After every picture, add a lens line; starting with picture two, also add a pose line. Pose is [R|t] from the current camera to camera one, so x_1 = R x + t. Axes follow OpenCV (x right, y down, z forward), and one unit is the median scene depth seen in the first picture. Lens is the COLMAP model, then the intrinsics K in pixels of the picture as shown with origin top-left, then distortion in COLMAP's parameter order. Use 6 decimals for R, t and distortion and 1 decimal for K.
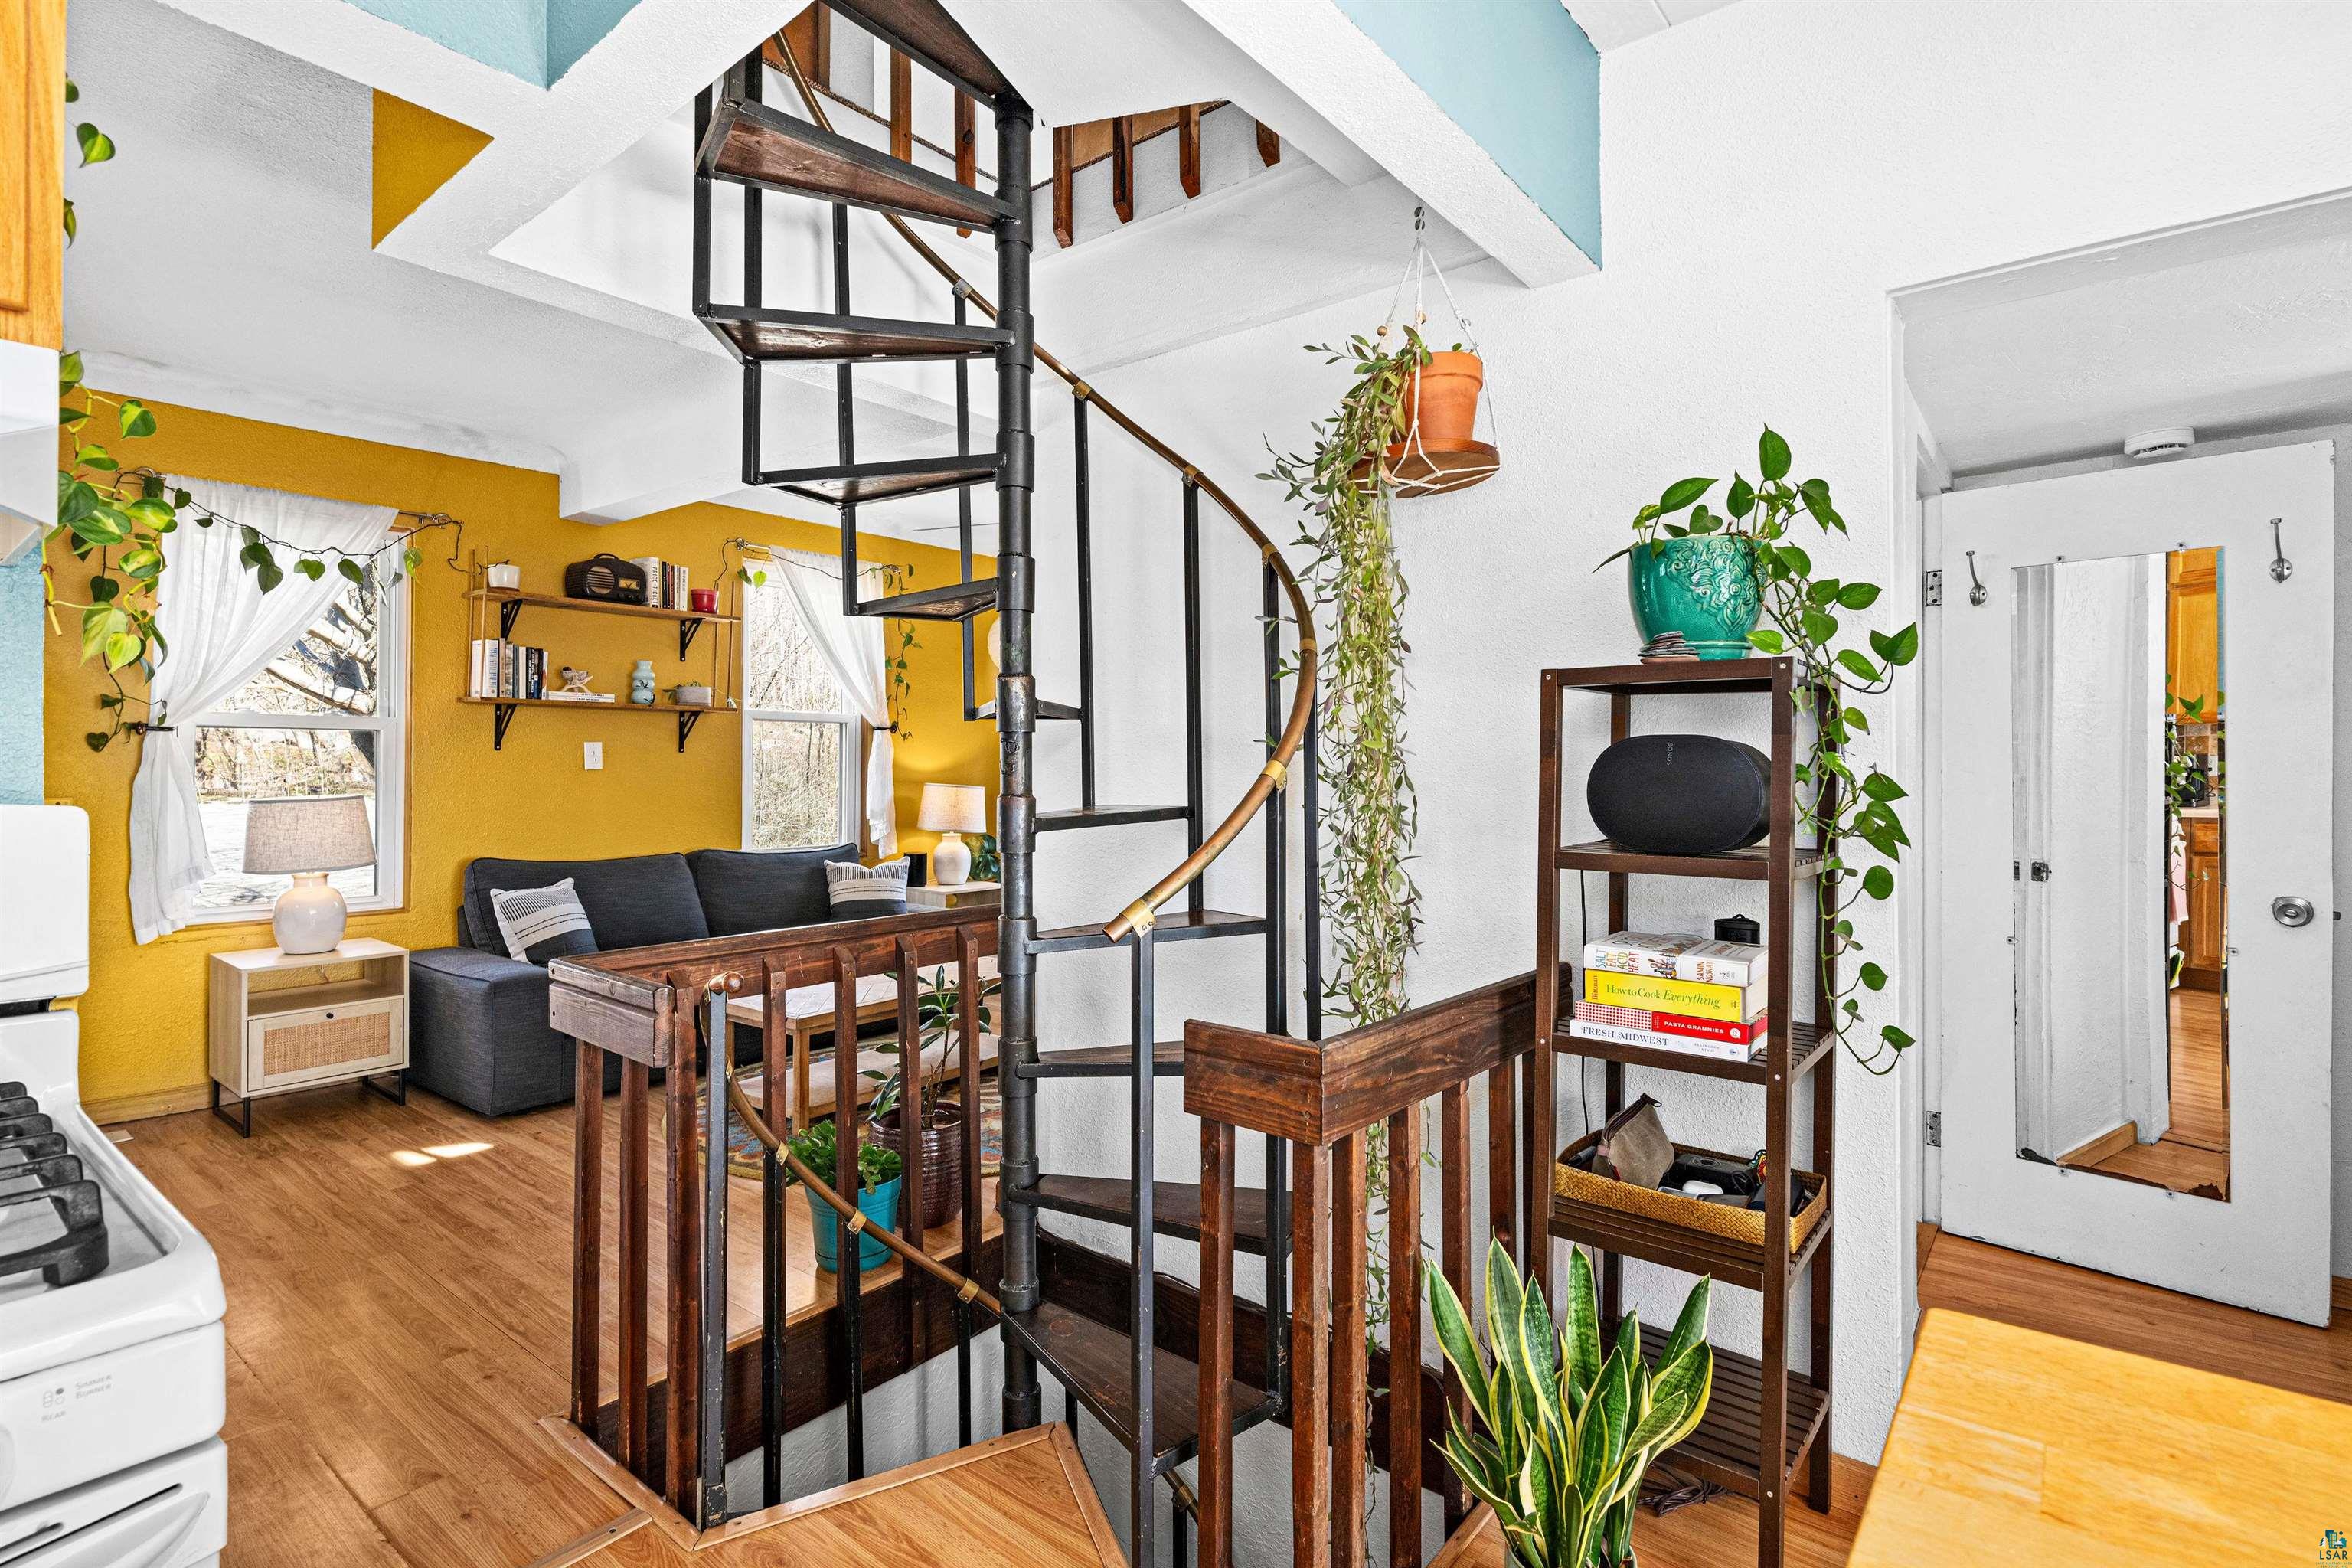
lens RADIAL K [[1144.1, 0, 1184.1], [0, 1144.1, 751.8], [0, 0, 1]] dist [0.002664, 0.000102]
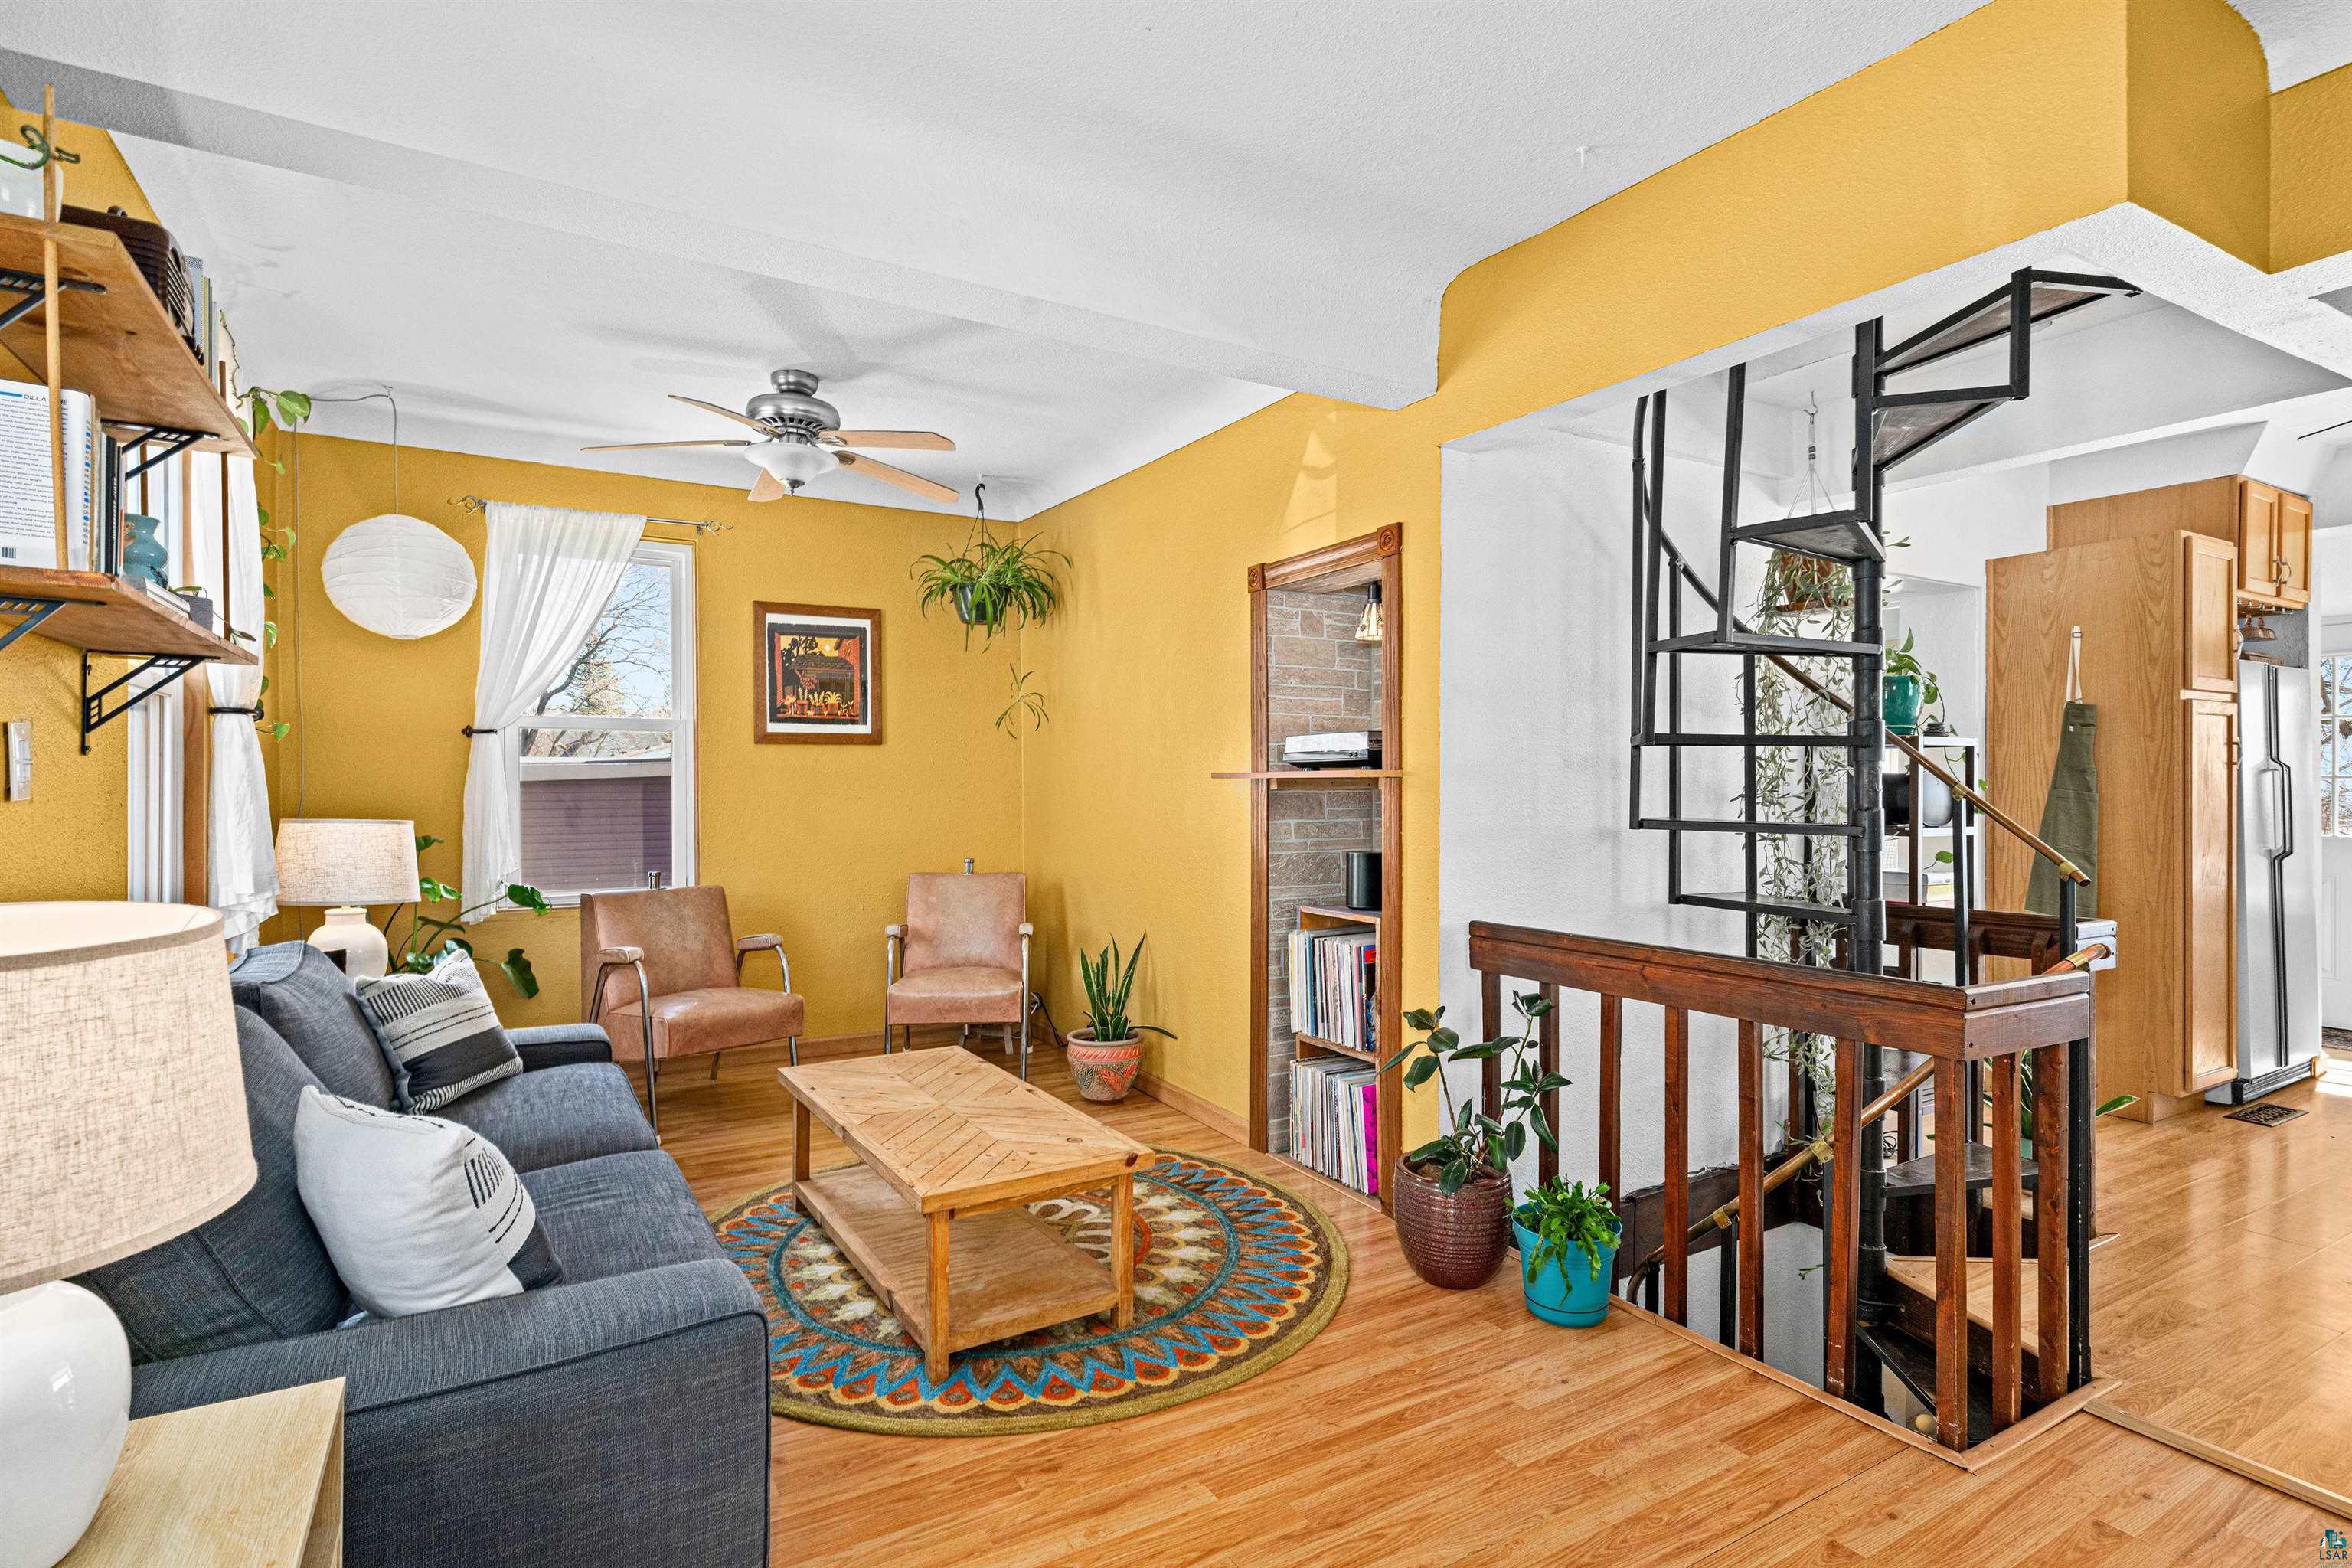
lens RADIAL K [[1153.0, 0, 1166.2], [0, 1153.0, 792.3], [0, 0, 1]] dist [0.000820, -0.000375]
pose [[0.360952, -0.013265, 0.932490, -0.787751], [-0.007749, 0.999822, 0.017222, 0.003071], [-0.932552, -0.013442, 0.360785, 0.595571]]
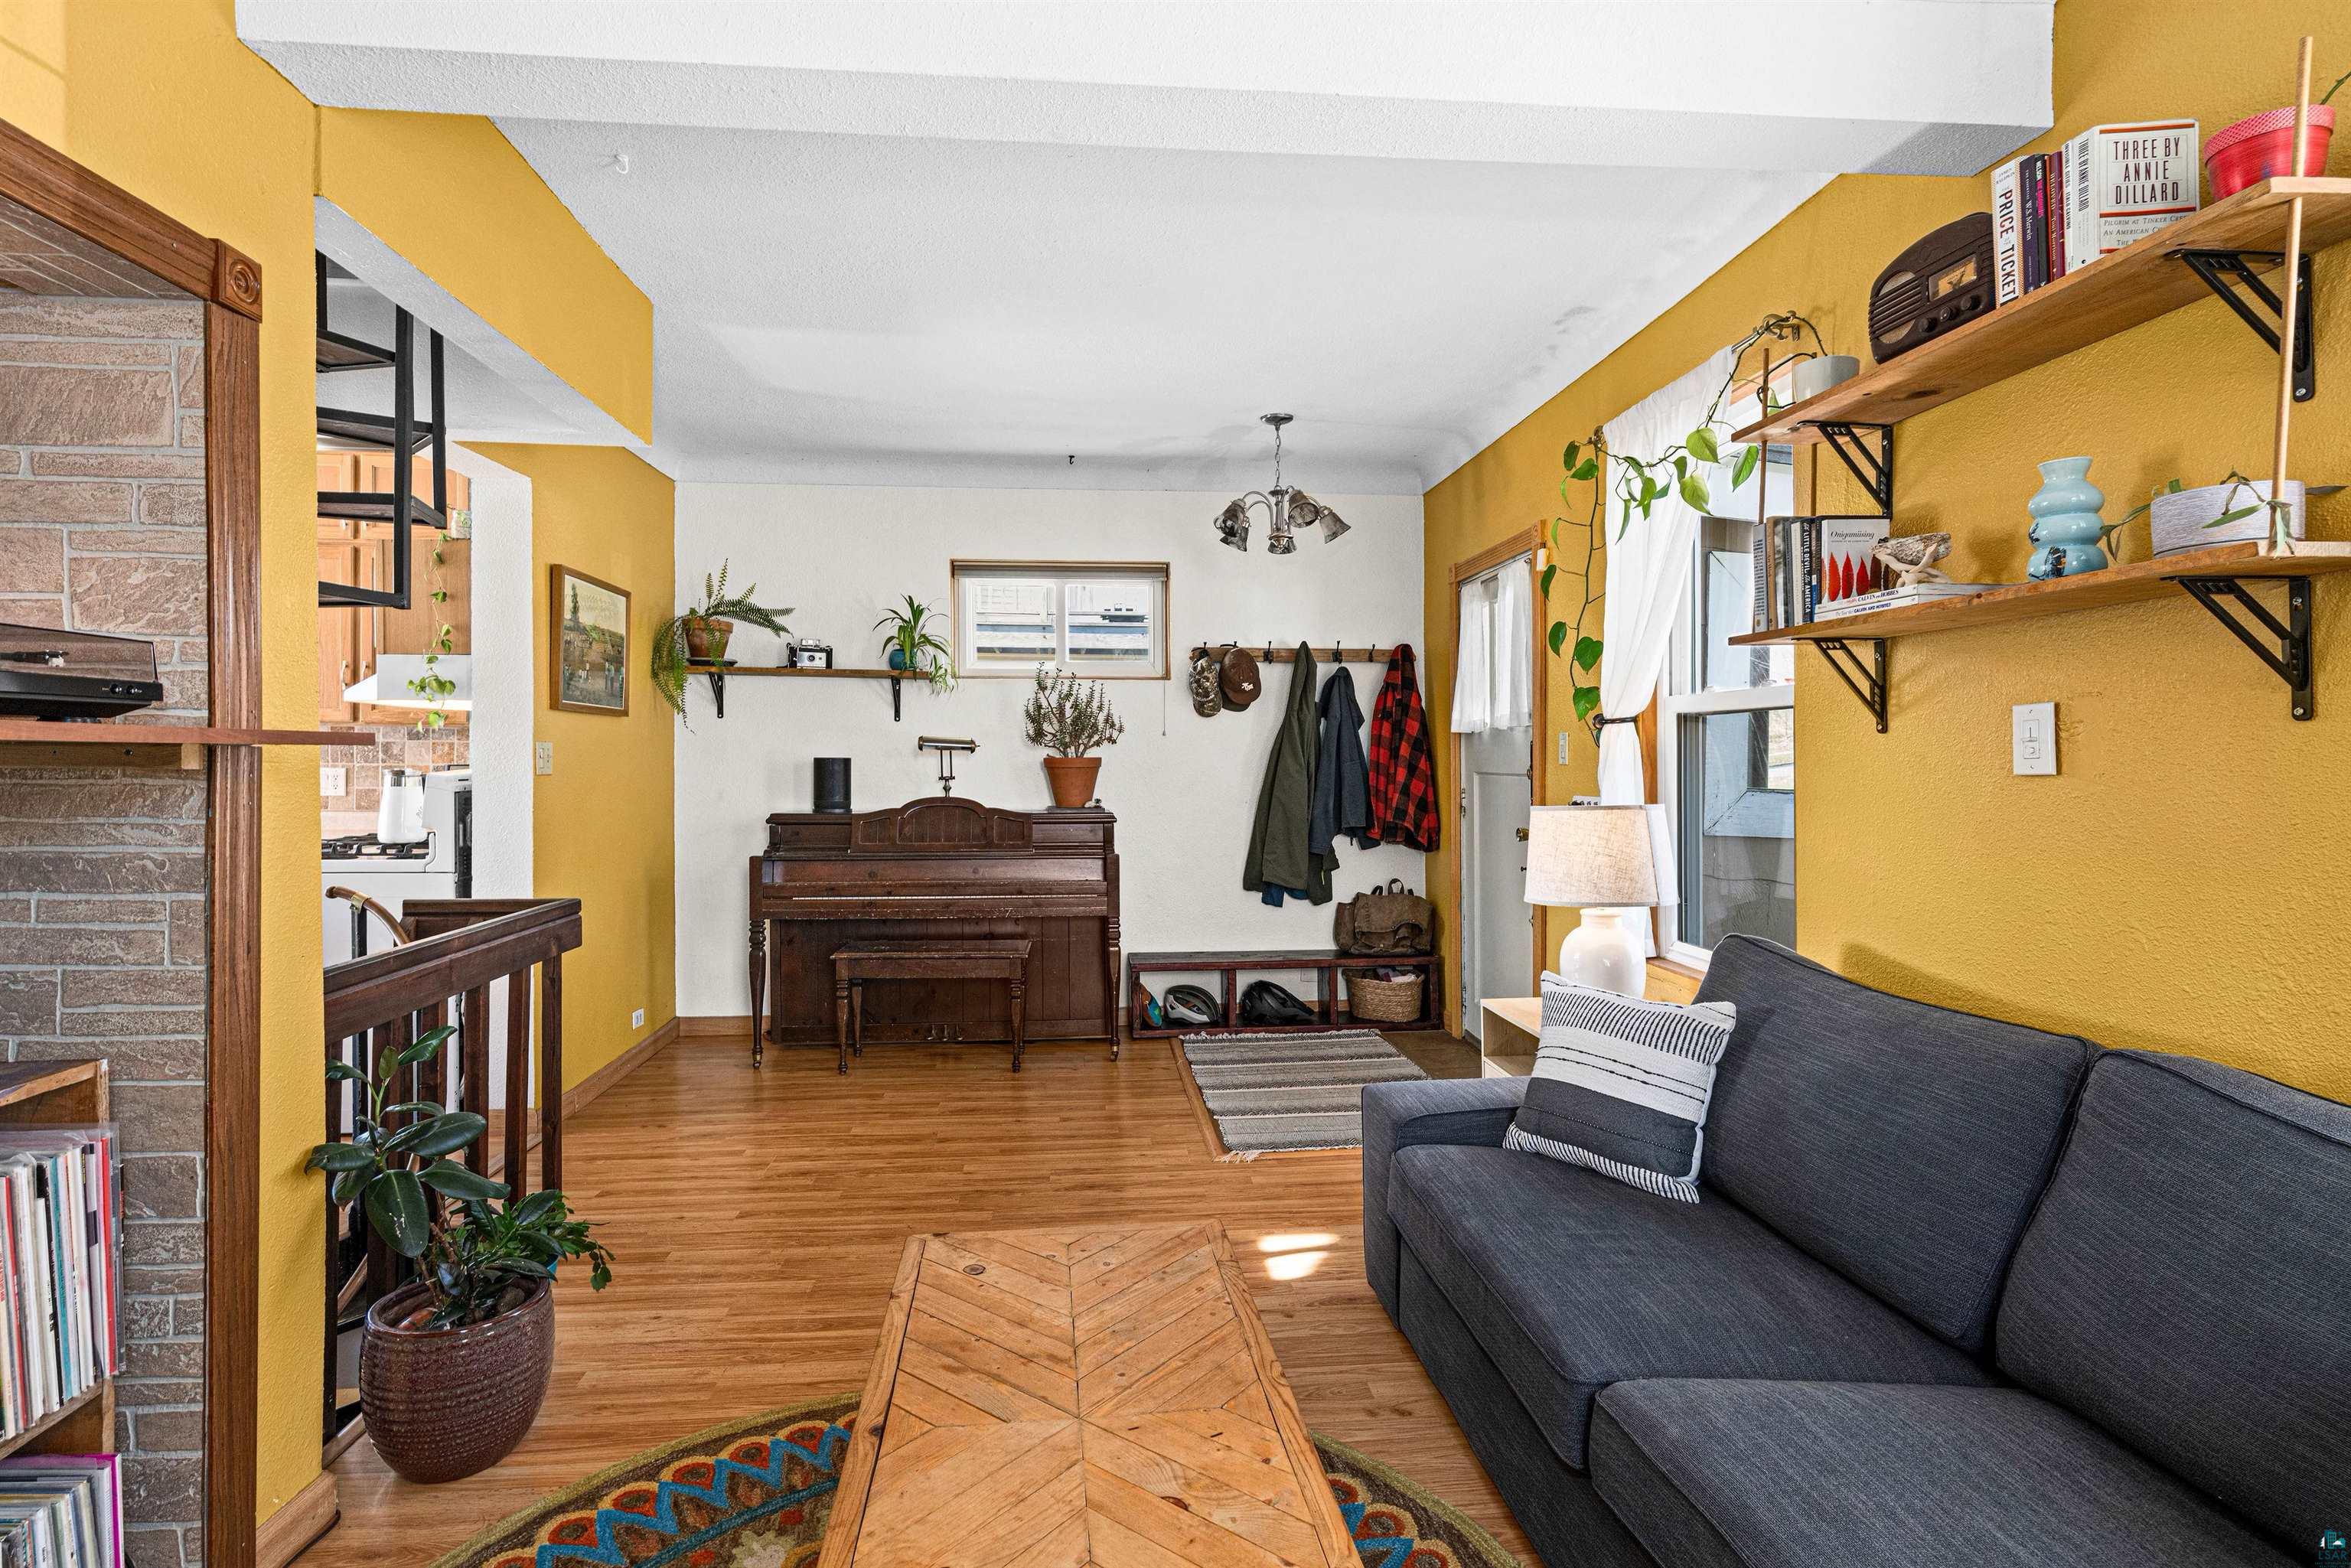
lens RADIAL K [[1147.5, 0, 1188.7], [0, 1147.5, 774.7], [0, 0, 1]] dist [-0.001571, -0.000238]
pose [[-0.711801, 0.003391, -0.702373, -0.046659], [0.003873, 0.999992, 0.000902, 0.015504], [0.702371, -0.002078, -0.711808, 1.177038]]
